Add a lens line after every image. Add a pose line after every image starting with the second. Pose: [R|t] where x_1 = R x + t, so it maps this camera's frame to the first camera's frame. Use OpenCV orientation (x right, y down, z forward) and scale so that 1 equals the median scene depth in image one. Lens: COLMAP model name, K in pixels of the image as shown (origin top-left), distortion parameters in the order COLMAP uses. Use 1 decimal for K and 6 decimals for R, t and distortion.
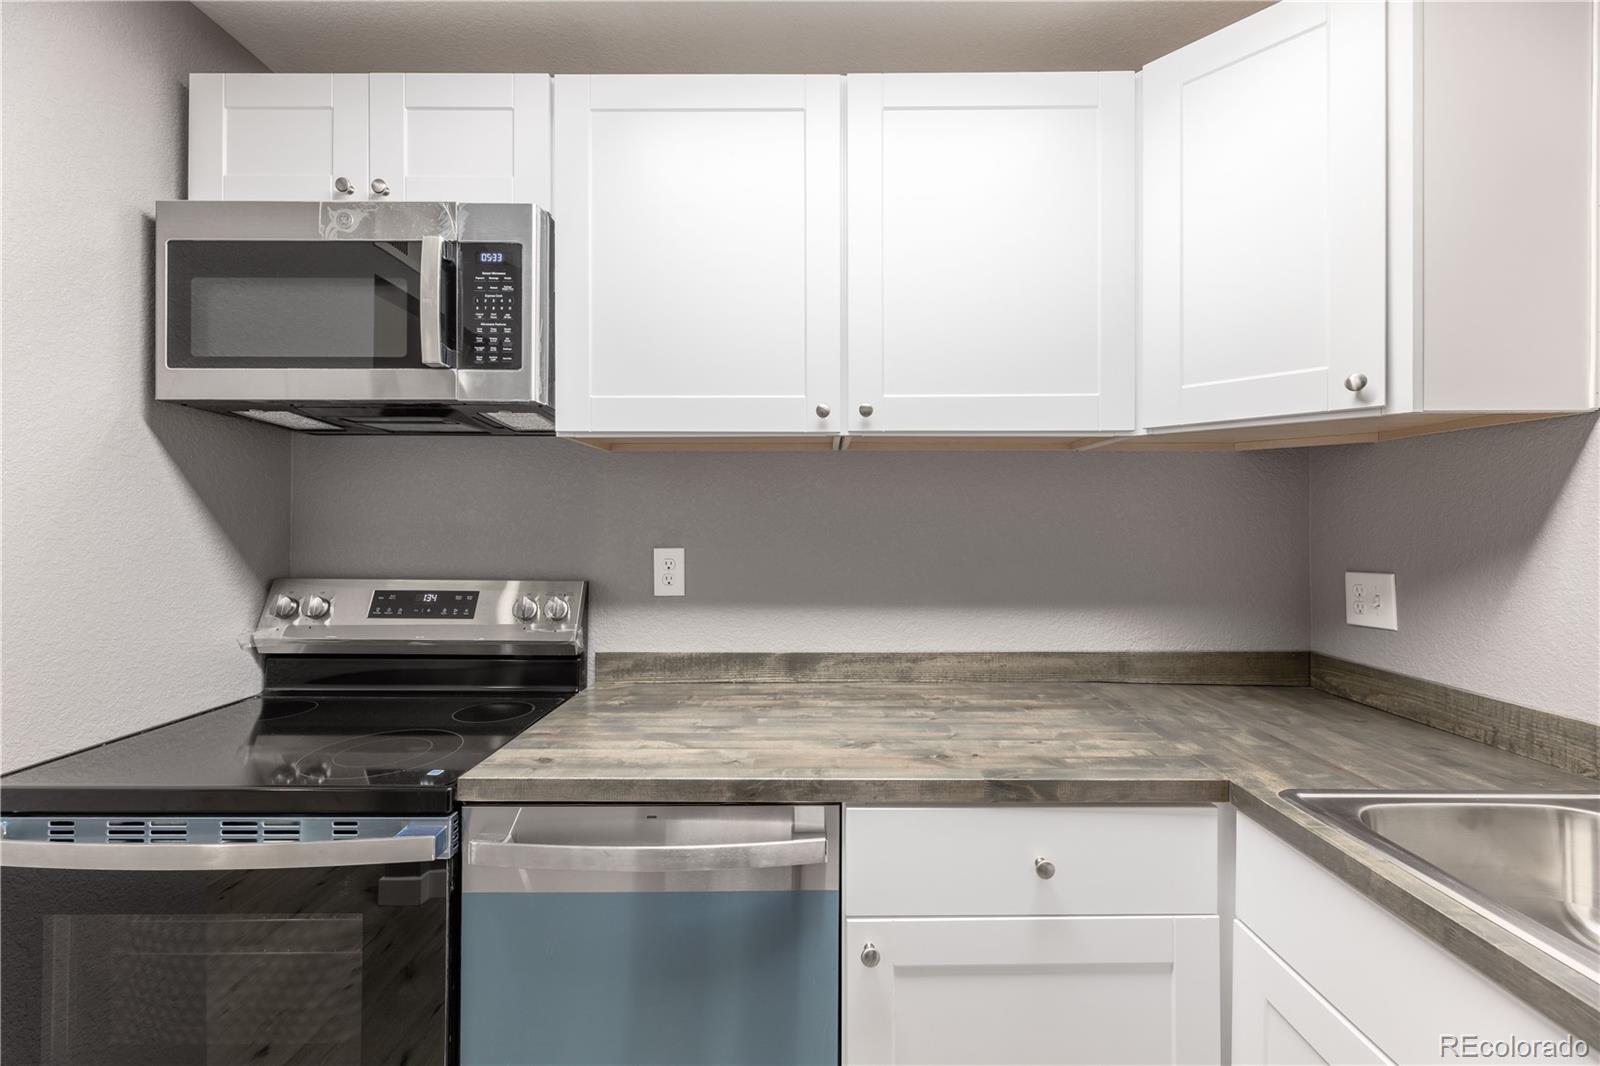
lens RADIAL K [[644.8, 0, 803.7], [0, 644.8, 519.5], [0, 0, 1]] dist [0.000017, 0.000003]
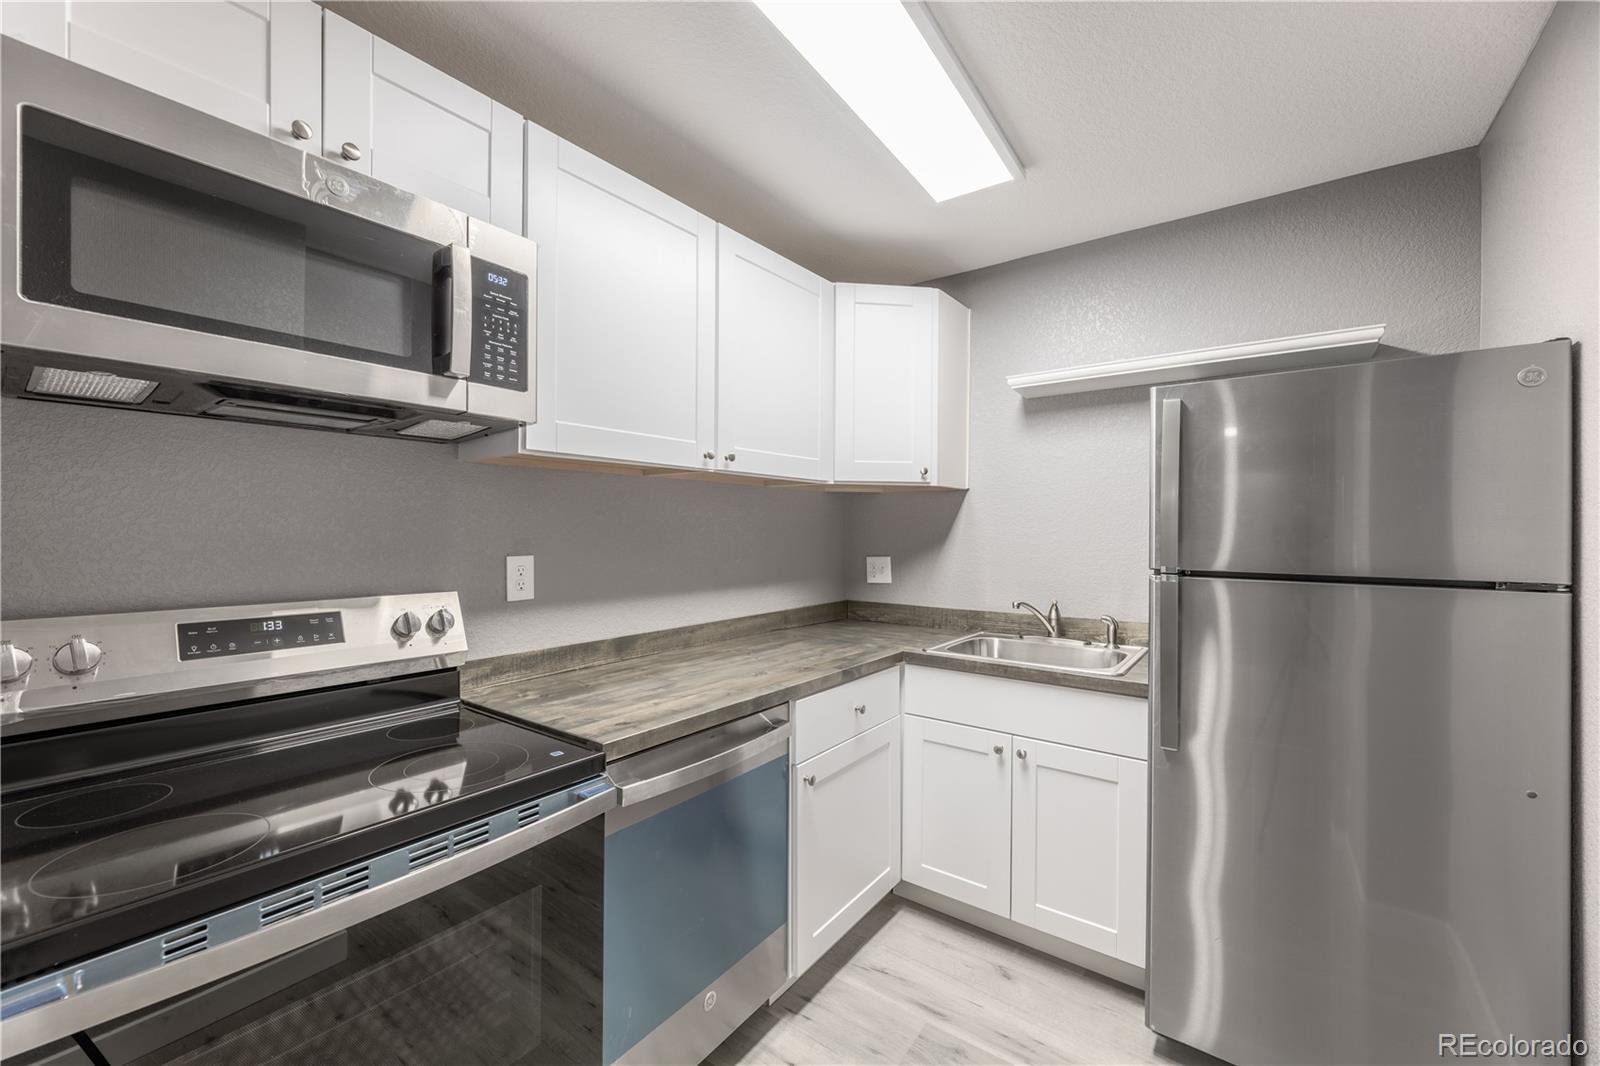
lens RADIAL K [[644.8, 0, 791.3], [0, 644.8, 529.2], [0, 0, 1]] dist [0.000017, 0.000003]
pose [[0.608366, 0.001766, 0.793654, -0.987372], [-0.006917, 0.999971, 0.003077, -0.008353], [-0.793626, -0.007362, 0.608361, -0.014953]]
